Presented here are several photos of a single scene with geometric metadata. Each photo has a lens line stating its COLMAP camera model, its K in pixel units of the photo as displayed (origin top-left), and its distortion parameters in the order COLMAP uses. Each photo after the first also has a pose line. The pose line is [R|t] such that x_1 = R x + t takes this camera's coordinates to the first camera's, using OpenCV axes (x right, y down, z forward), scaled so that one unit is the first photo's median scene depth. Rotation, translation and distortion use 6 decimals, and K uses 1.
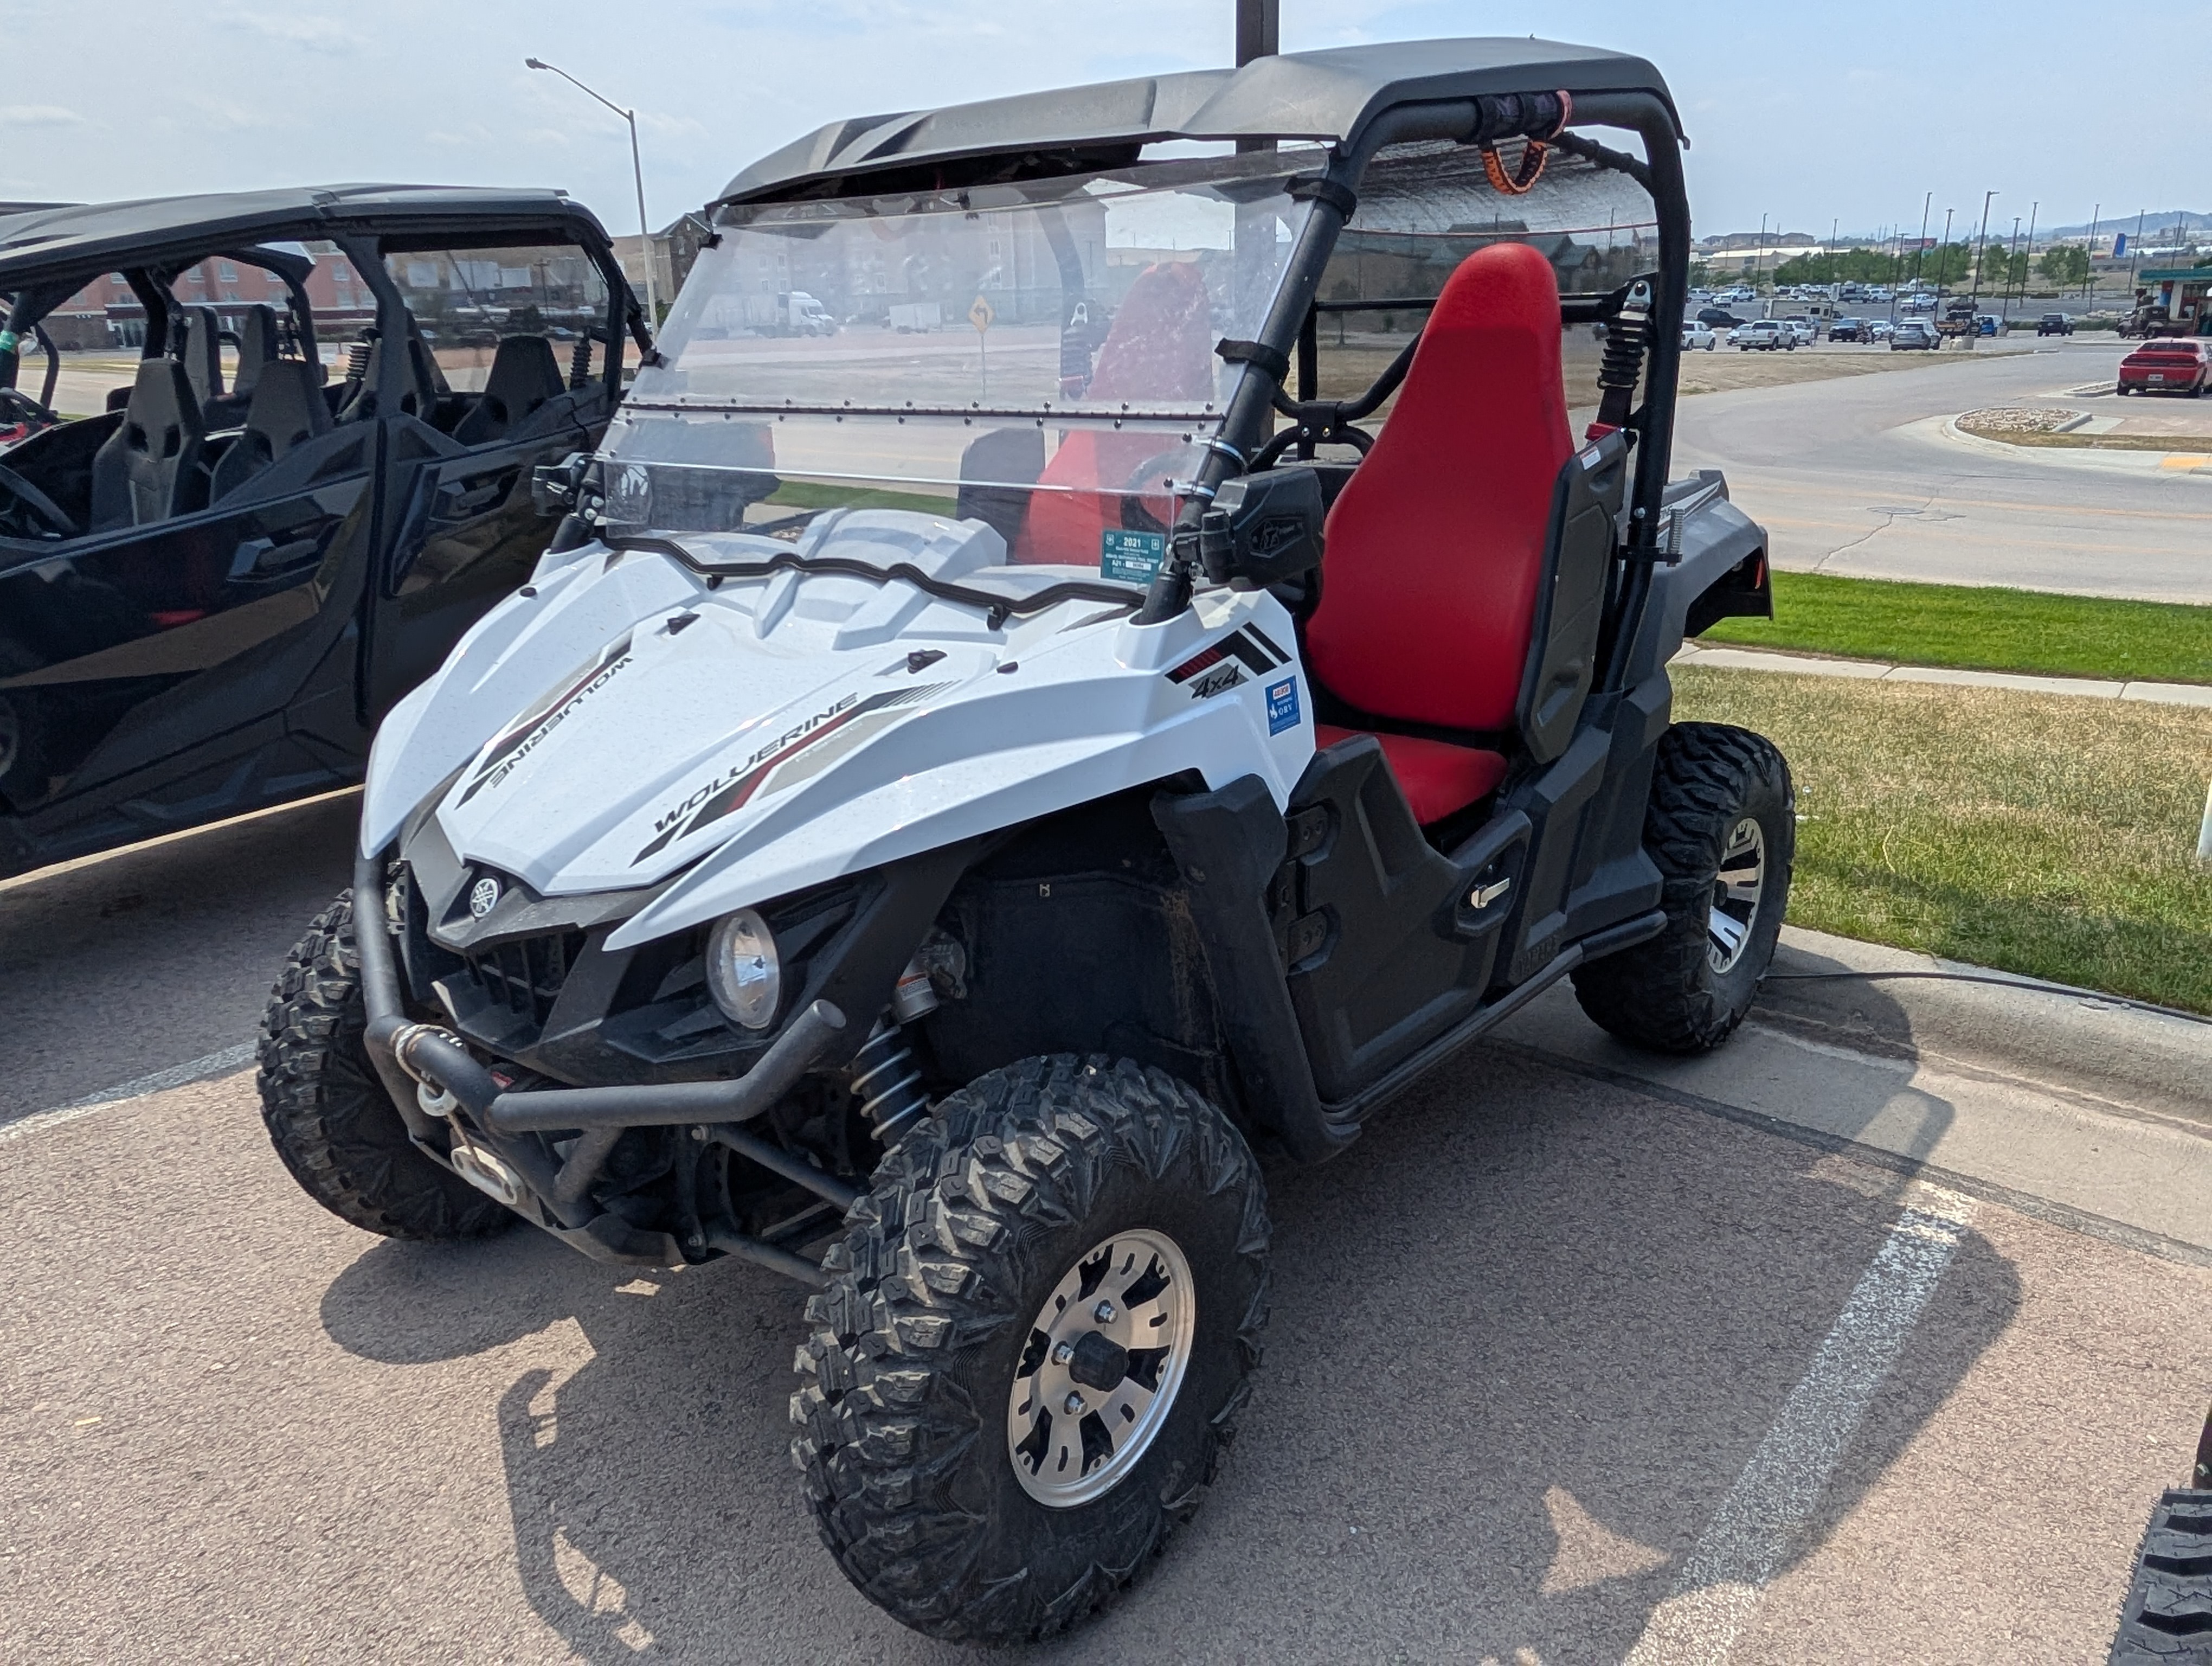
lens RADIAL K [[1595.8, 0, 1108.3], [0, 1595.8, 835.0], [0, 0, 1]] dist [0.000664, -0.000066]
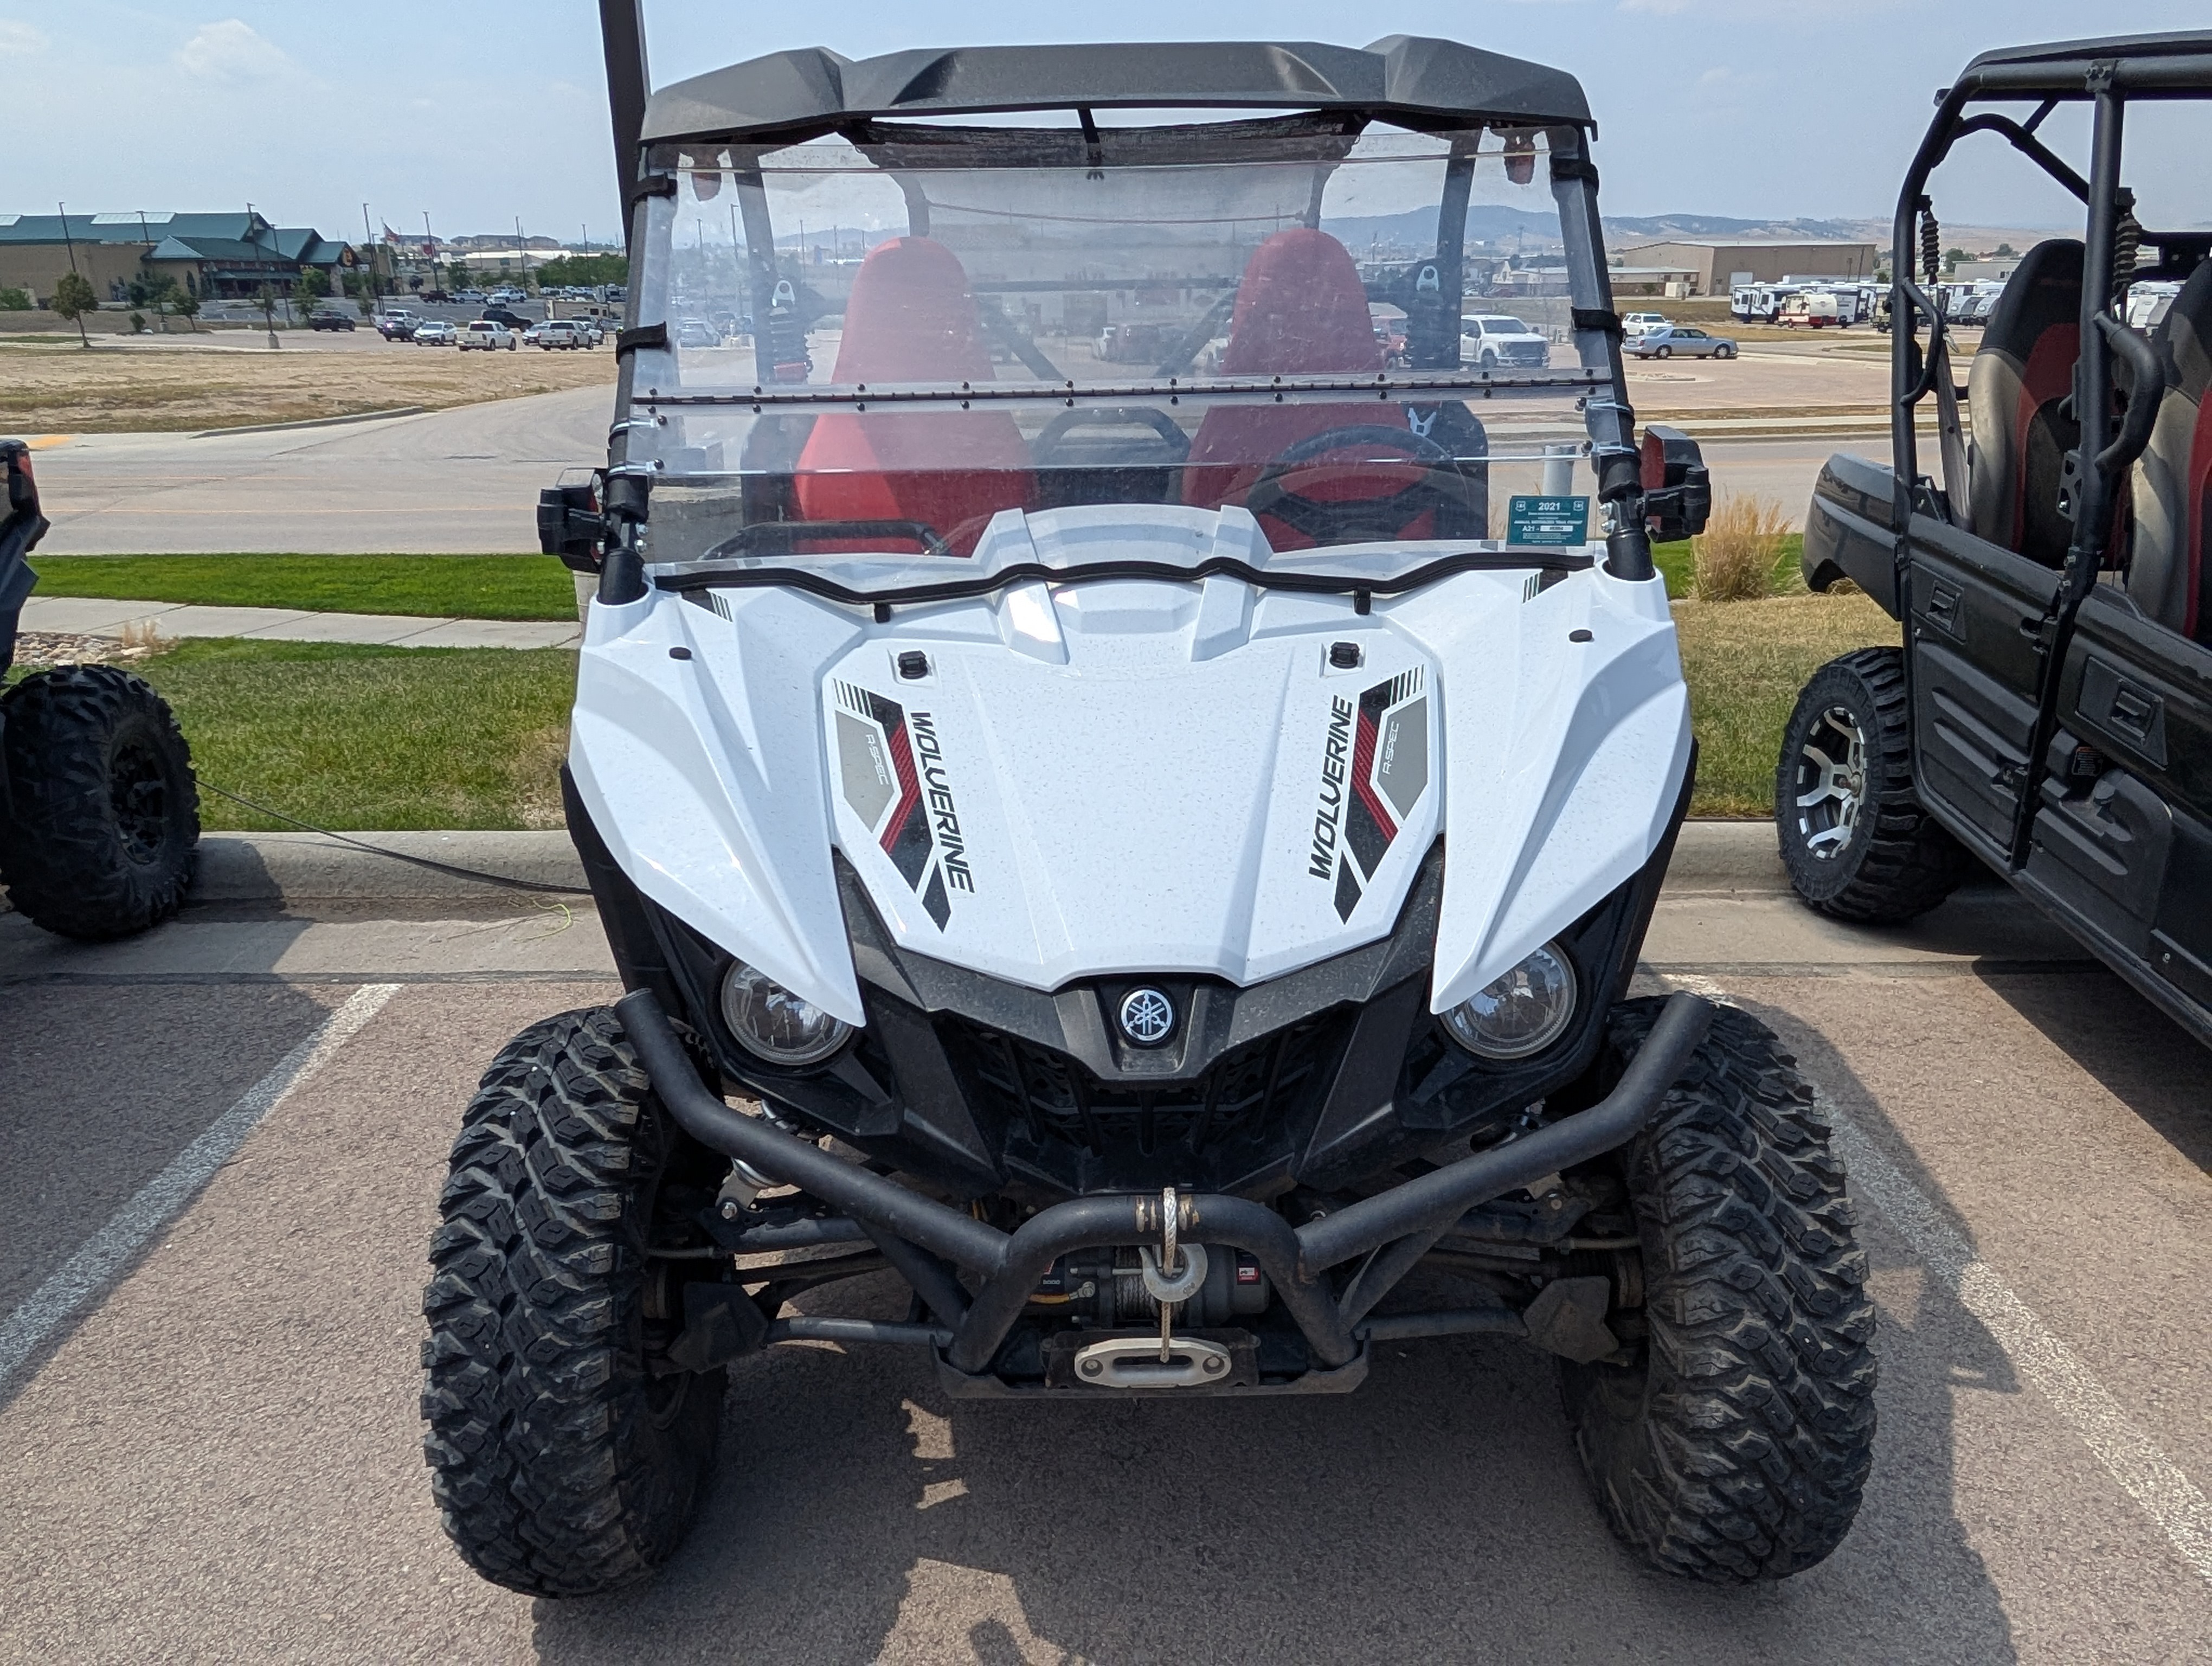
lens RADIAL K [[1595.8, 0, 1106.8], [0, 1595.8, 827.9], [0, 0, 1]] dist [0.000664, -0.000066]
pose [[0.766491, -0.196067, 0.611596, -0.827431], [0.198614, 0.977947, 0.064596, -0.100246], [-0.610773, 0.071959, 0.788529, 0.370072]]
